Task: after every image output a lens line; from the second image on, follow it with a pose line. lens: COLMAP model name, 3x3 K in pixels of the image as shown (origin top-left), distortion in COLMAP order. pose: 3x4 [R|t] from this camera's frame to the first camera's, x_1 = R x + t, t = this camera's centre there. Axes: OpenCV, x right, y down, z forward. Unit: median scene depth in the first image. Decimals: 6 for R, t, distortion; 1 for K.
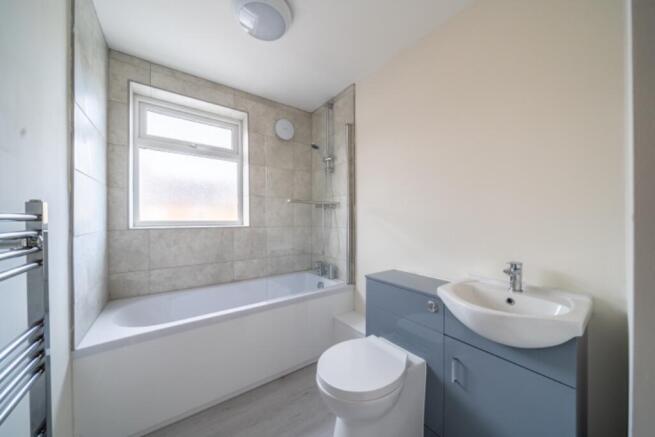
lens RADIAL K [[227.6, 0, 327.9], [0, 227.6, 218.3], [0, 0, 1]] dist [-0.001773, -0.000209]
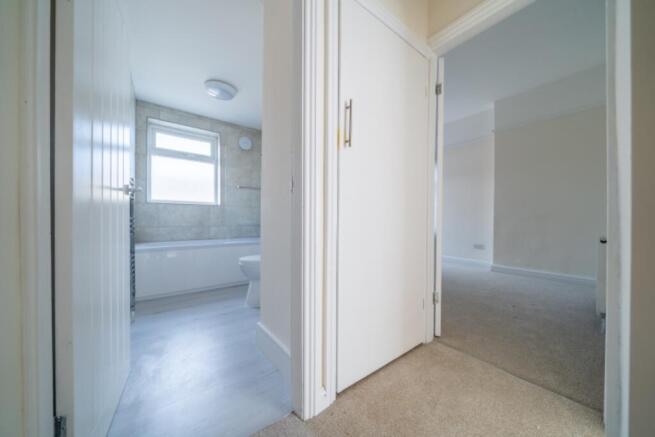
lens RADIAL K [[227.6, 0, 326.8], [0, 227.6, 218.8], [0, 0, 1]] dist [-0.001773, -0.000209]
pose [[0.999776, 0.005660, 0.020384, 0.407337], [-0.005625, 0.999983, -0.001791, 0.146185], [-0.020393, 0.001676, 0.999791, -0.669460]]
